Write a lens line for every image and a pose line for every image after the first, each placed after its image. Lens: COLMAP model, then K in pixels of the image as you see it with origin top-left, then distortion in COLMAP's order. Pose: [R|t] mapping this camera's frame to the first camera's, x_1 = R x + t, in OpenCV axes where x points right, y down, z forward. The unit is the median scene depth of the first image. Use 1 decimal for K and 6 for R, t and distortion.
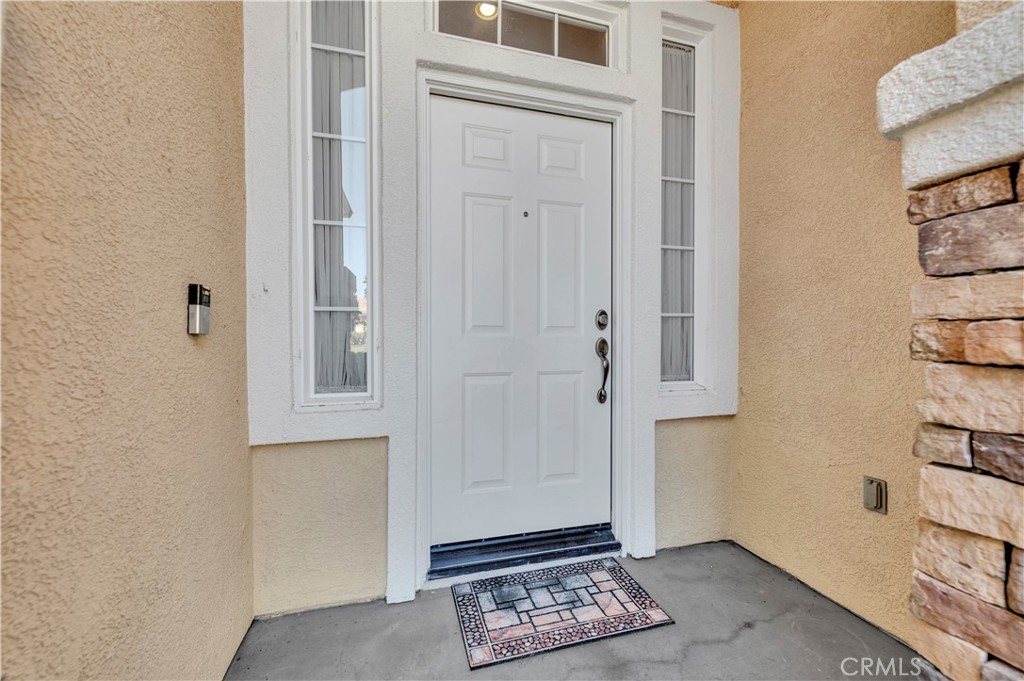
lens RADIAL K [[409.0, 0, 514.1], [0, 409.0, 342.0], [0, 0, 1]] dist [0.001071, -0.000226]
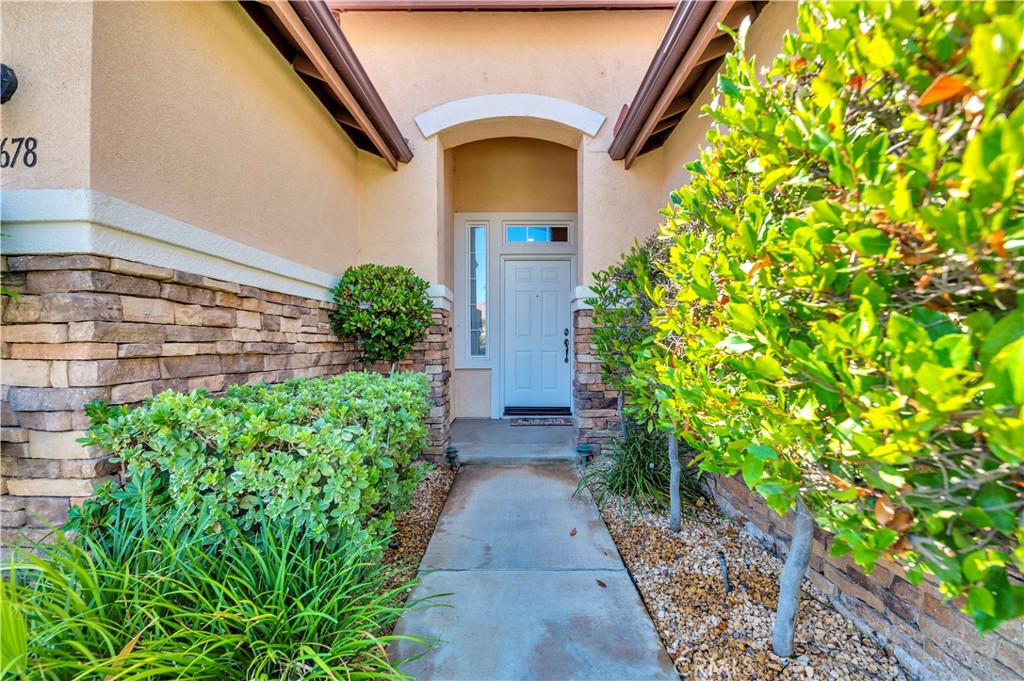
lens RADIAL K [[409.0, 0, 514.1], [0, 409.0, 342.0], [0, 0, 1]] dist [0.001071, -0.000226]
pose [[0.959846, 0.000813, -0.280526, 0.658144], [-0.003240, 0.999961, -0.008188, 0.036151], [0.280509, 0.008768, 0.959811, -1.755736]]
